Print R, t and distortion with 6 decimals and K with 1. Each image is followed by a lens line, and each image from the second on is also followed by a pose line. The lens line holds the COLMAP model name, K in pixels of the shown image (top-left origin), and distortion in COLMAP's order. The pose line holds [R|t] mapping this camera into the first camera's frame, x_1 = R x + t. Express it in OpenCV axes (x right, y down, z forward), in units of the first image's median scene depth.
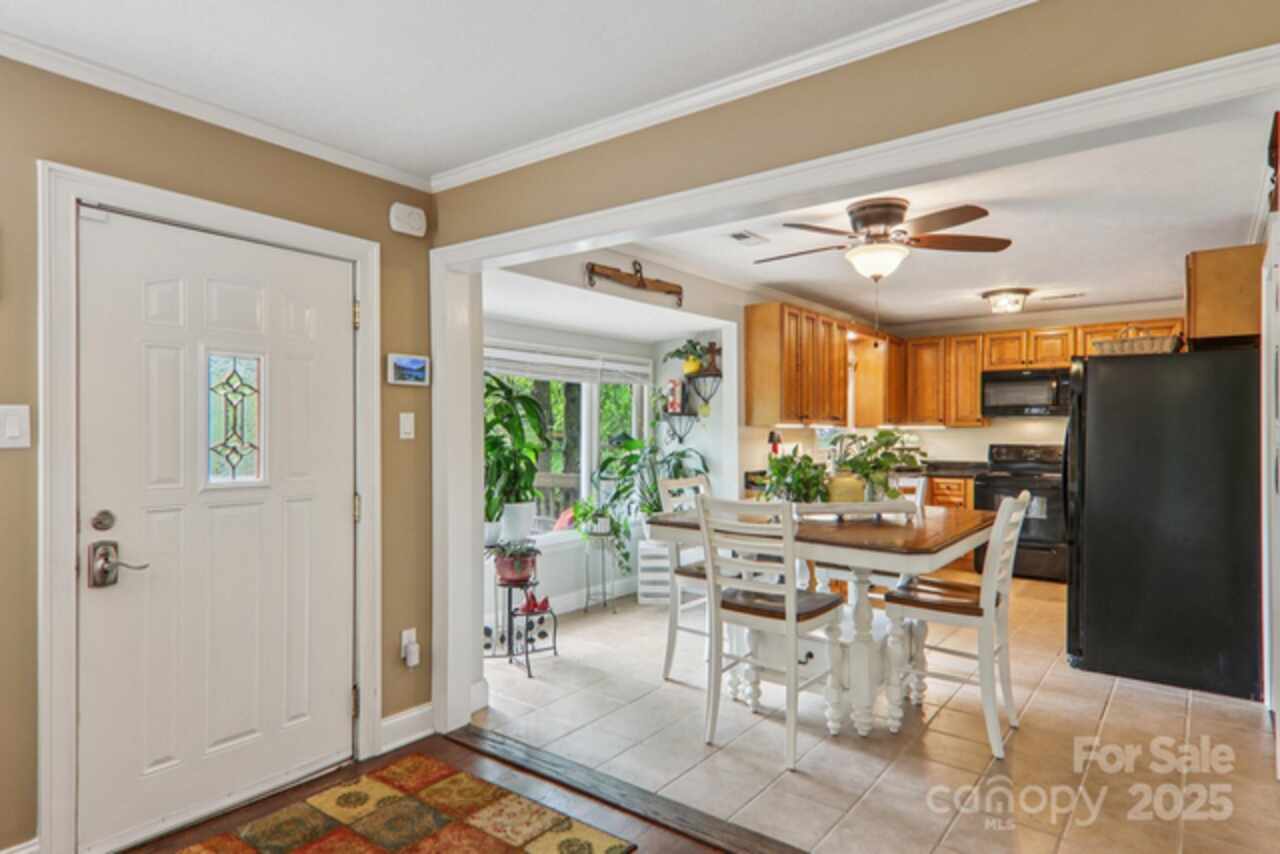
lens RADIAL K [[713.3, 0, 635.5], [0, 713.3, 433.3], [0, 0, 1]] dist [0.006583, 0.000786]
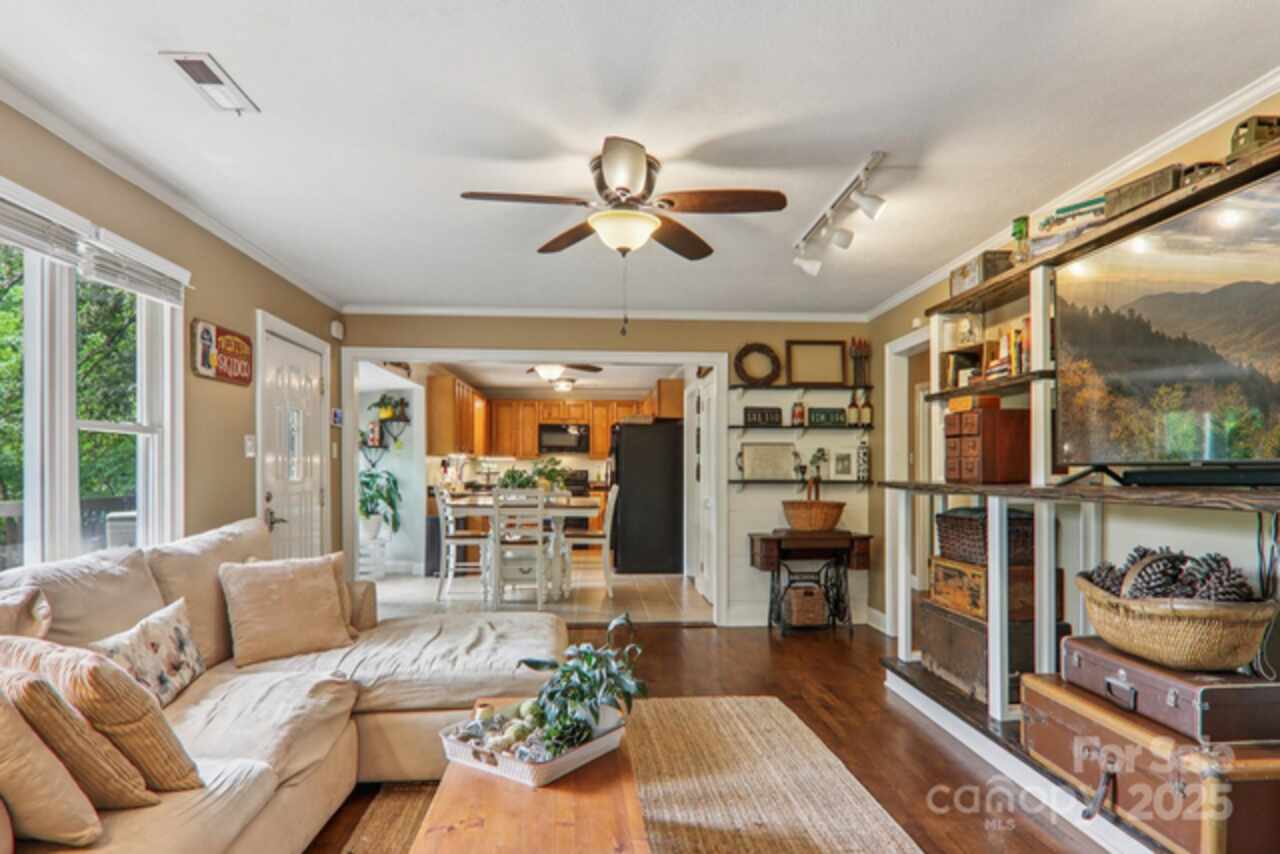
lens RADIAL K [[713.7, 0, 642.8], [0, 713.7, 471.4], [0, 0, 1]] dist [0.001825, 0.000180]
pose [[0.745841, -0.001156, 0.666123, -0.491569], [0.000470, 0.999999, 0.001210, 0.020736], [-0.666124, -0.000589, 0.745841, -0.411334]]
